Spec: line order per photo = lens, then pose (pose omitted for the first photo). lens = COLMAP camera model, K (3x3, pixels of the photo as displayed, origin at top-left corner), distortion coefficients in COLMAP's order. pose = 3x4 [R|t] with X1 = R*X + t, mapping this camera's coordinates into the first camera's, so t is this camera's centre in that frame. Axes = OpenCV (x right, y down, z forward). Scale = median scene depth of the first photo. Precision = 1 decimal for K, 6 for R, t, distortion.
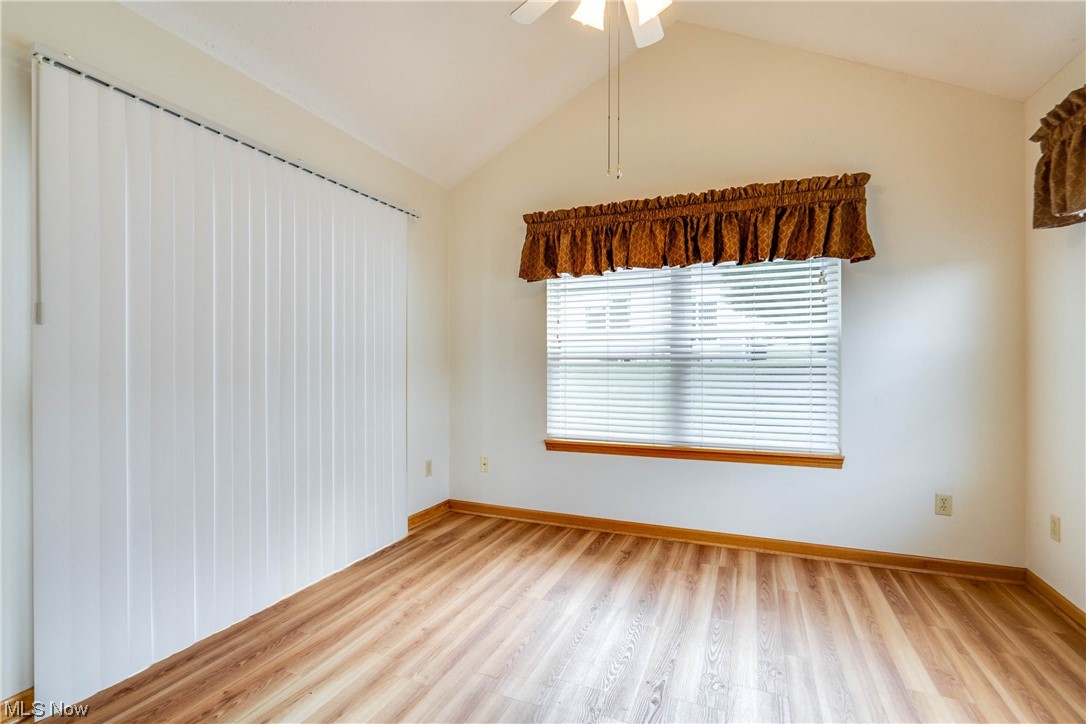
lens RADIAL K [[502.6, 0, 544.2], [0, 502.6, 361.6], [0, 0, 1]] dist [-0.007303, 0.000761]
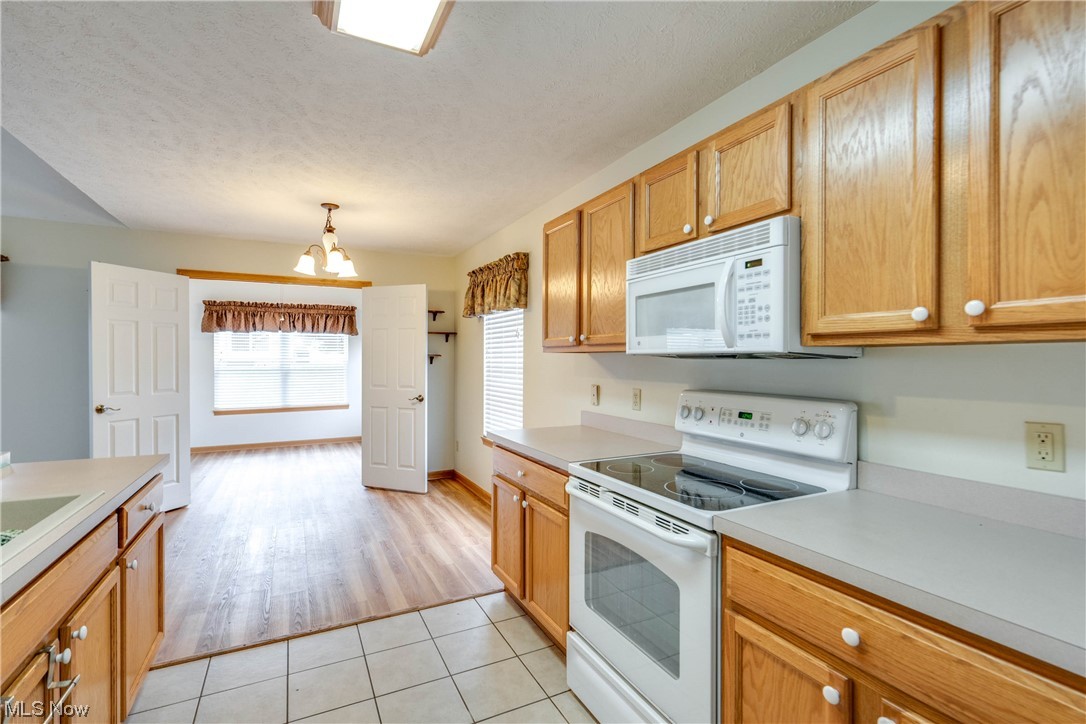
lens RADIAL K [[502.6, 0, 542.1], [0, 502.6, 355.2], [0, 0, 1]] dist [-0.007303, 0.000761]
pose [[0.662248, -0.000362, 0.749284, -0.752802], [0.006846, 0.999961, -0.005568, -0.055539], [-0.749253, 0.008817, 0.662225, -1.582874]]
